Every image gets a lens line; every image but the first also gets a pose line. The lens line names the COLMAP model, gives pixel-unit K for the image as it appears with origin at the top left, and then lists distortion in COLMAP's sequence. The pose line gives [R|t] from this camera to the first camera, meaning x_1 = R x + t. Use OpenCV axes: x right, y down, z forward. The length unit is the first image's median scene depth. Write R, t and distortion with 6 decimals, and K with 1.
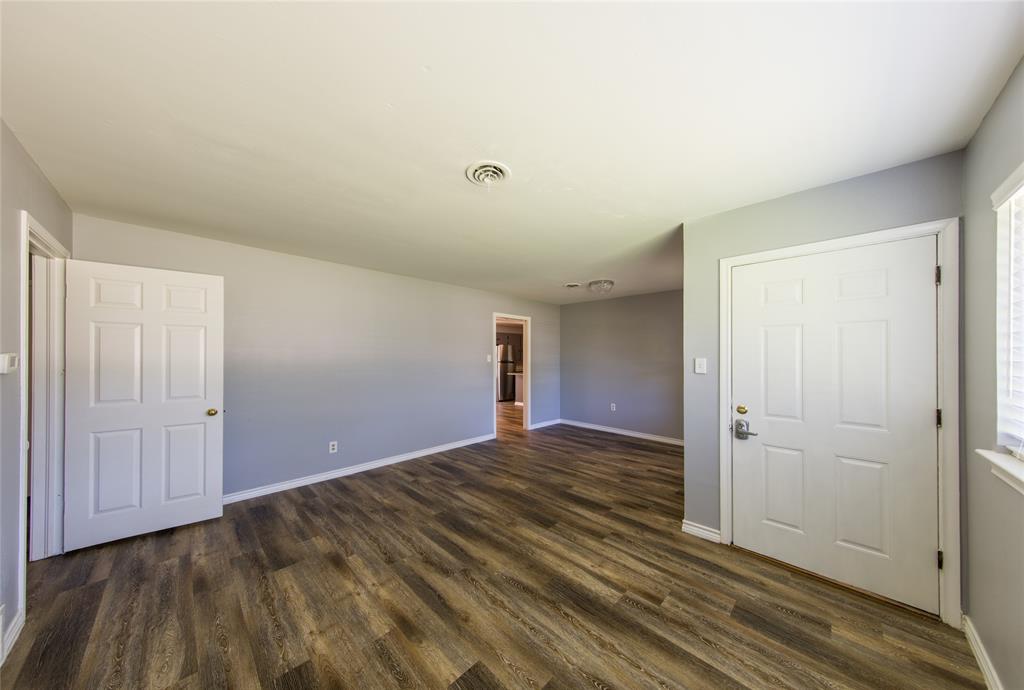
lens RADIAL K [[327.2, 0, 511.0], [0, 327.2, 354.1], [0, 0, 1]] dist [0.004203, -0.000212]
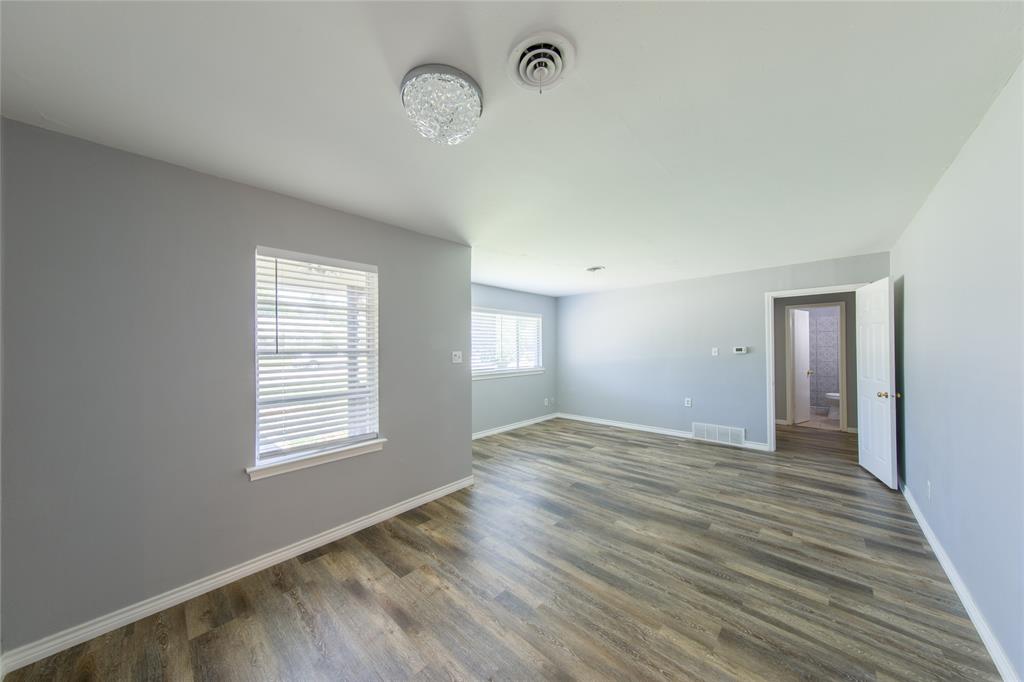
lens RADIAL K [[331.6, 0, 516.7], [0, 331.6, 345.6], [0, 0, 1]] dist [0.000964, 0.000066]
pose [[-0.999049, 0.006212, -0.043154, 0.449002], [0.006766, 0.999897, -0.012692, 0.008481], [0.043071, -0.012972, -0.998988, 2.574579]]
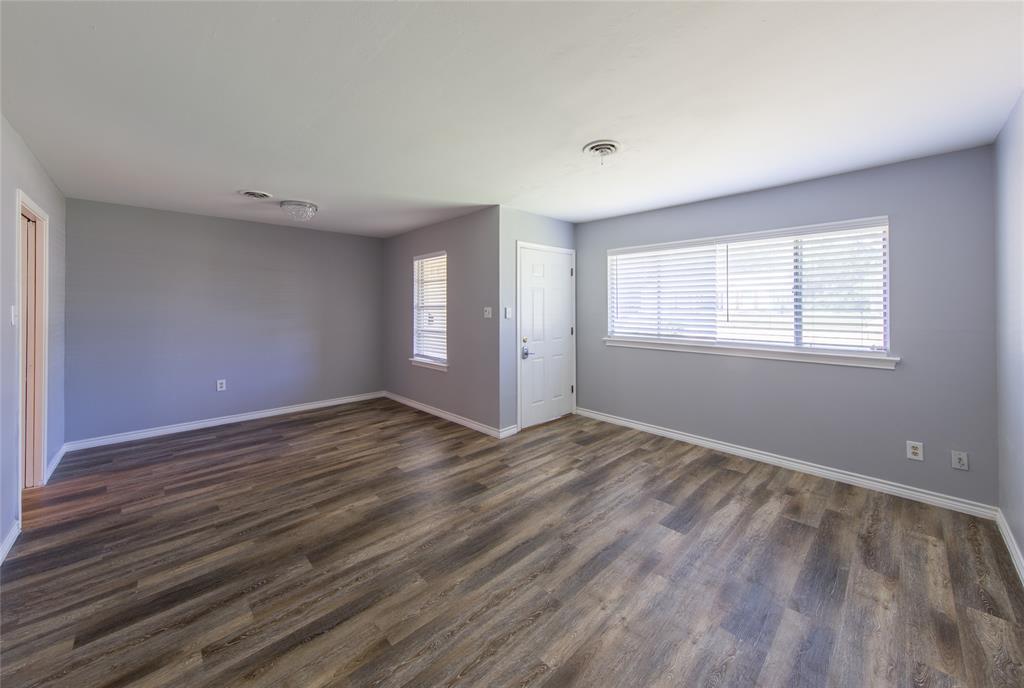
lens RADIAL K [[382.5, 0, 514.9], [0, 382.5, 303.6], [0, 0, 1]] dist [0.004954, -0.000171]
pose [[0.014598, 0.000985, 0.999893, -1.113046], [-0.000497, 0.999999, -0.000978, -0.001758], [-0.999893, -0.000482, 0.014599, 1.012557]]
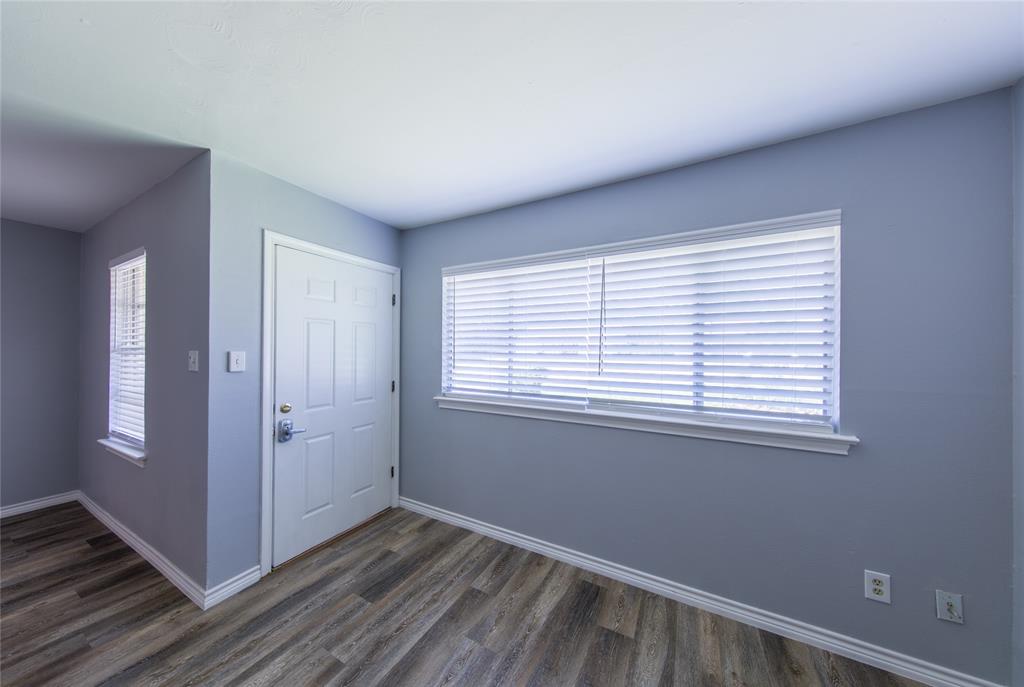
lens RADIAL K [[327.2, 0, 511.0], [0, 327.2, 352.6], [0, 0, 1]] dist [0.004203, -0.000212]
pose [[-0.276829, -0.013223, 0.960828, -0.316211], [-0.010910, 0.999884, 0.010618, 0.001602], [-0.960857, -0.007544, -0.276942, 0.651697]]
